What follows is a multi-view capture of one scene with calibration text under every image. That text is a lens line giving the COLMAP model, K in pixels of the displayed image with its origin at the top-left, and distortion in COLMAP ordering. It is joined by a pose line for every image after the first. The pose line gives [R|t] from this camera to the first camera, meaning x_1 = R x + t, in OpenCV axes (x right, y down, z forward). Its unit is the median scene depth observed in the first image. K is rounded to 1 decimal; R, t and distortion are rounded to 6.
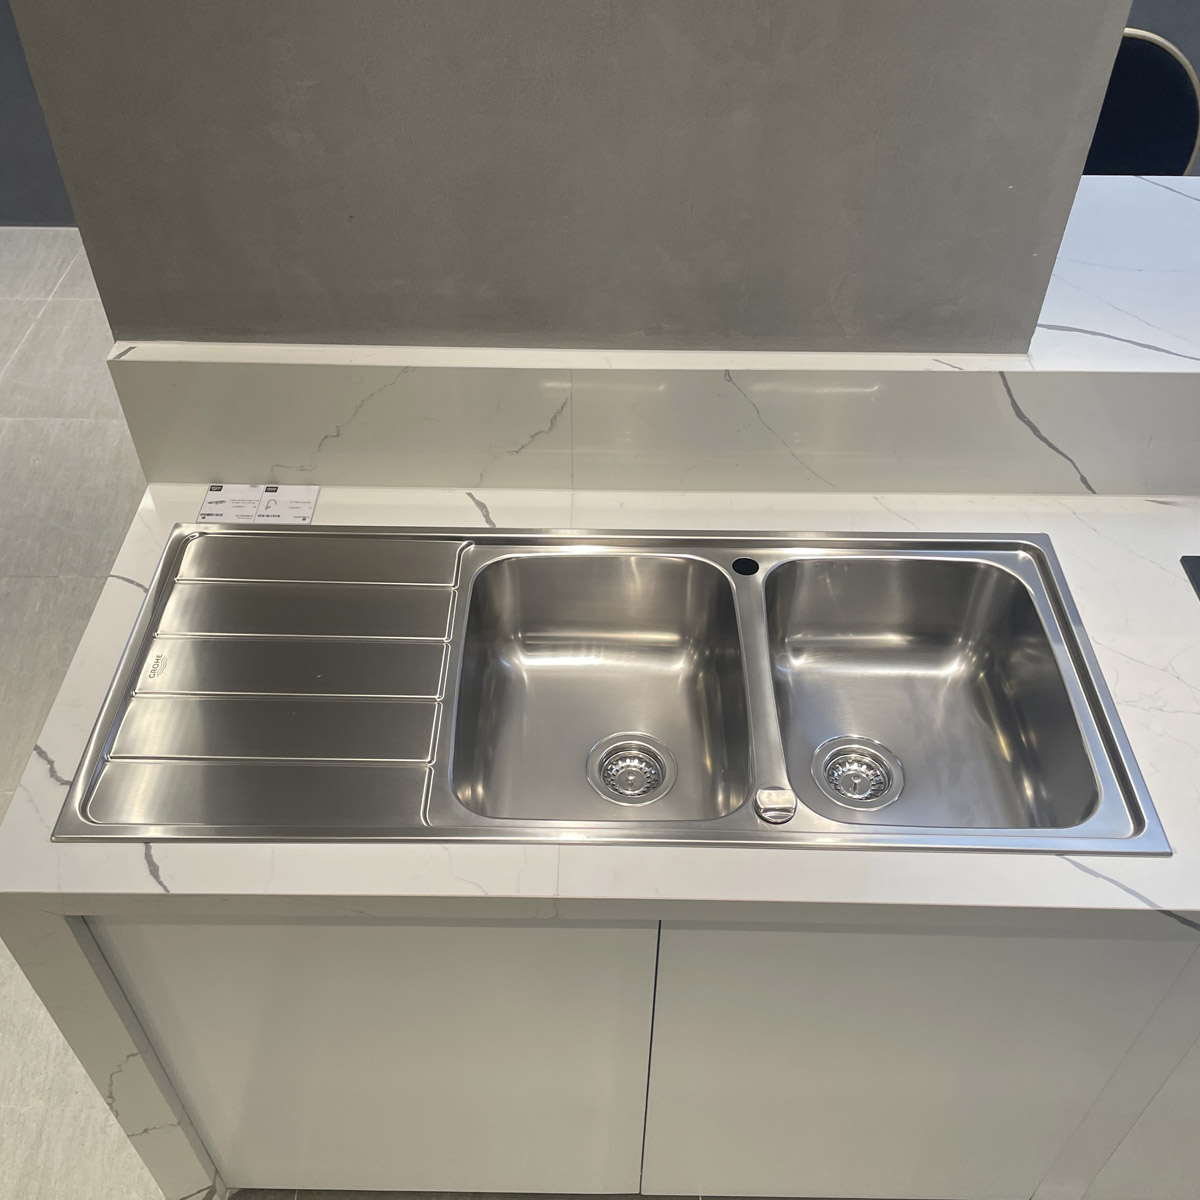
lens RADIAL K [[1204.1, 0, 590.7], [0, 1204.1, 601.8], [0, 0, 1]] dist [0.114079, -0.185371]
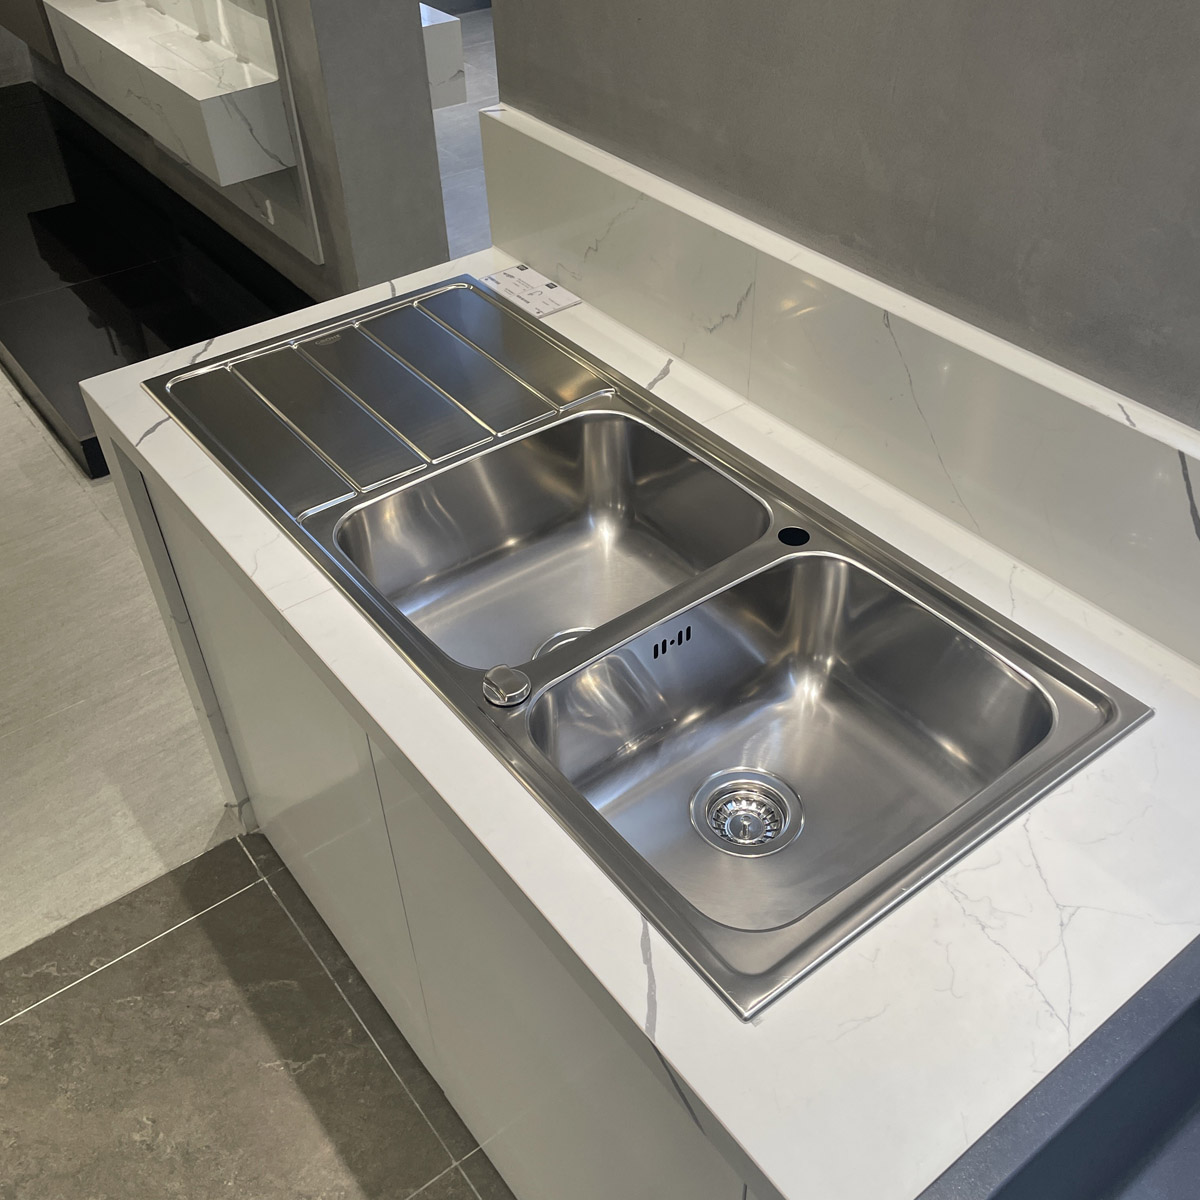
lens RADIAL K [[1207.8, 0, 623.2], [0, 1207.8, 617.8], [0, 0, 1]] dist [0.117114, -0.177355]
pose [[0.620954, 0.502691, -0.601430, 0.582011], [-0.534768, 0.832667, 0.143836, -0.039371], [0.573096, 0.232310, 0.785871, 0.279725]]
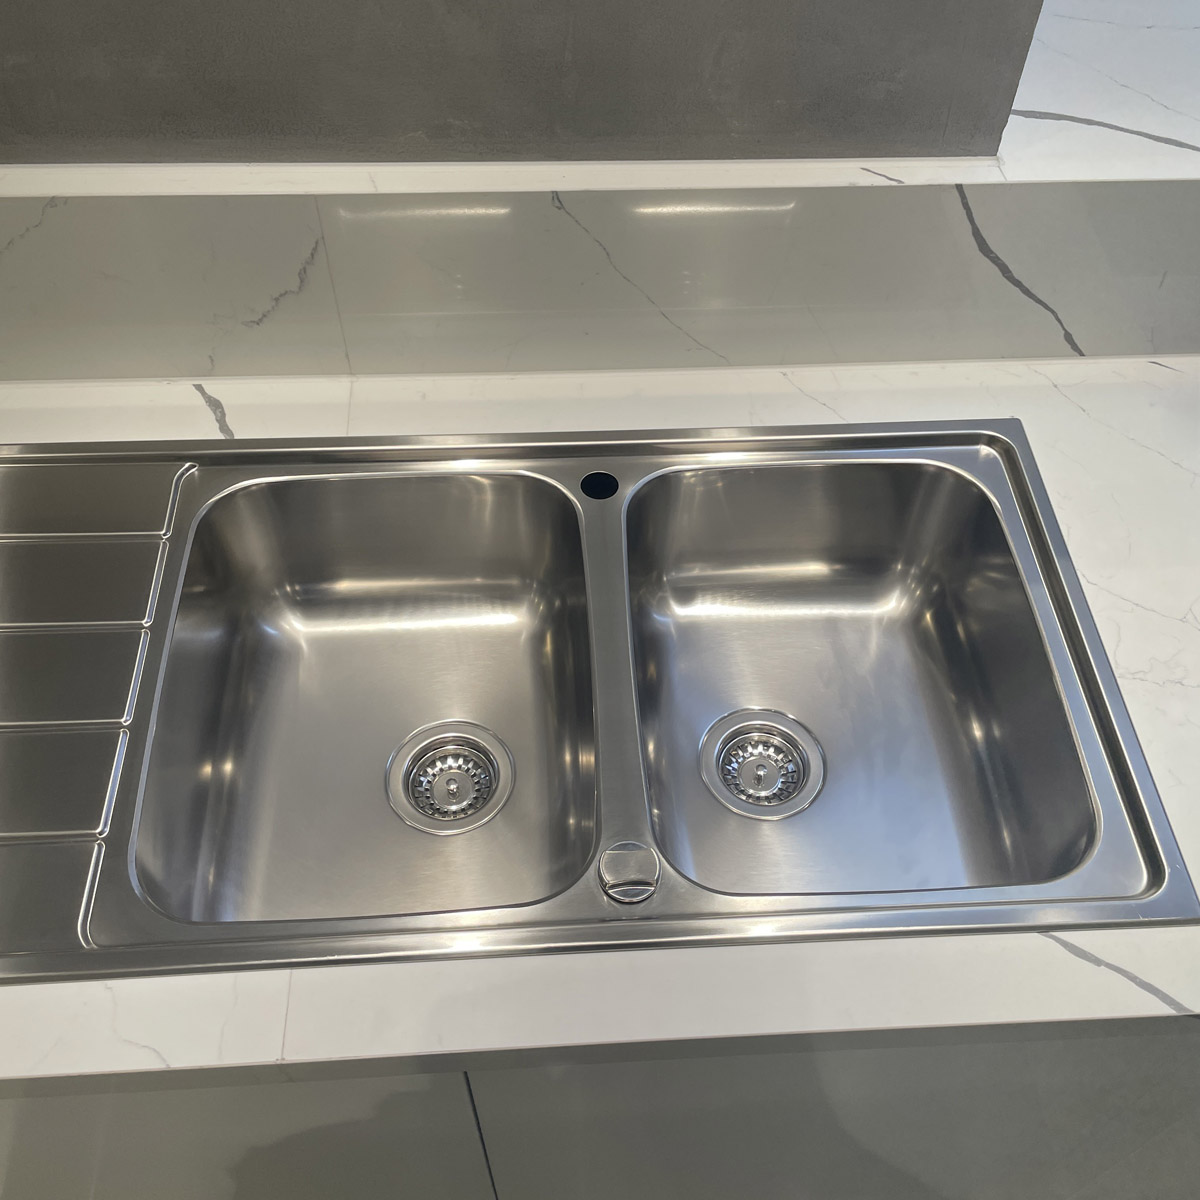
lens RADIAL K [[1207.8, 0, 614.1], [0, 1207.8, 605.1], [0, 0, 1]] dist [0.100239, -0.157693]
pose [[0.997140, -0.046597, 0.059508, 0.090902], [0.037229, 0.988011, 0.149827, -0.064452], [-0.065776, -0.147184, 0.986920, 0.295891]]
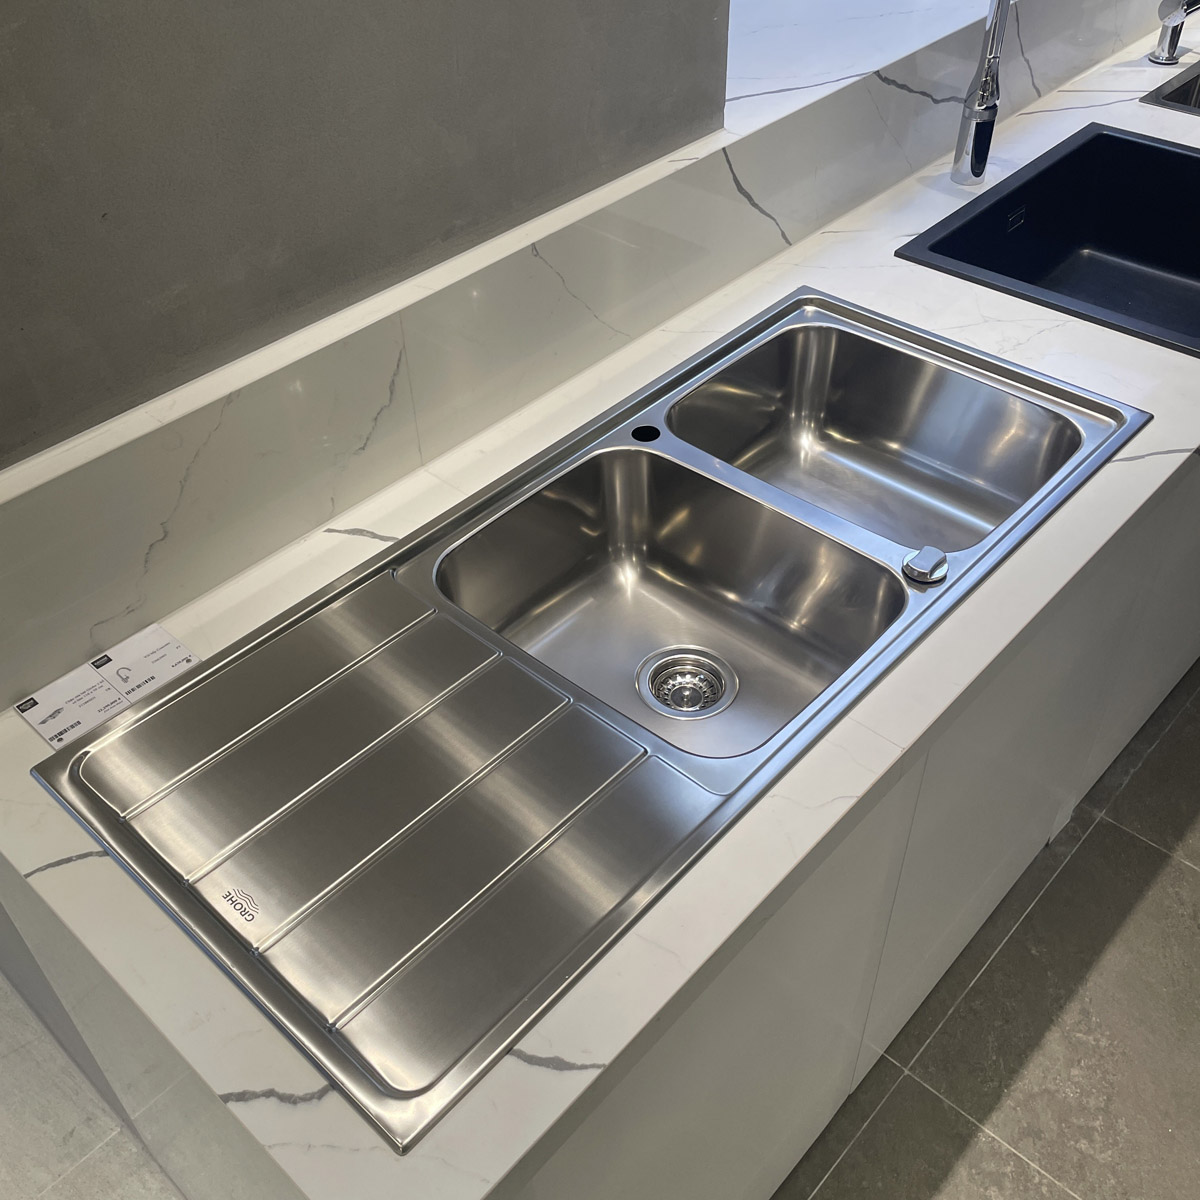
lens RADIAL K [[1220.2, 0, 600.0], [0, 1220.2, 600.0], [0, 0, 1]] dist [0.098141, -0.124639]
pose [[0.667175, -0.515012, 0.538182, -0.452156], [0.543077, 0.830803, 0.121793, -0.055510], [-0.509849, 0.211017, 0.833982, 0.269560]]
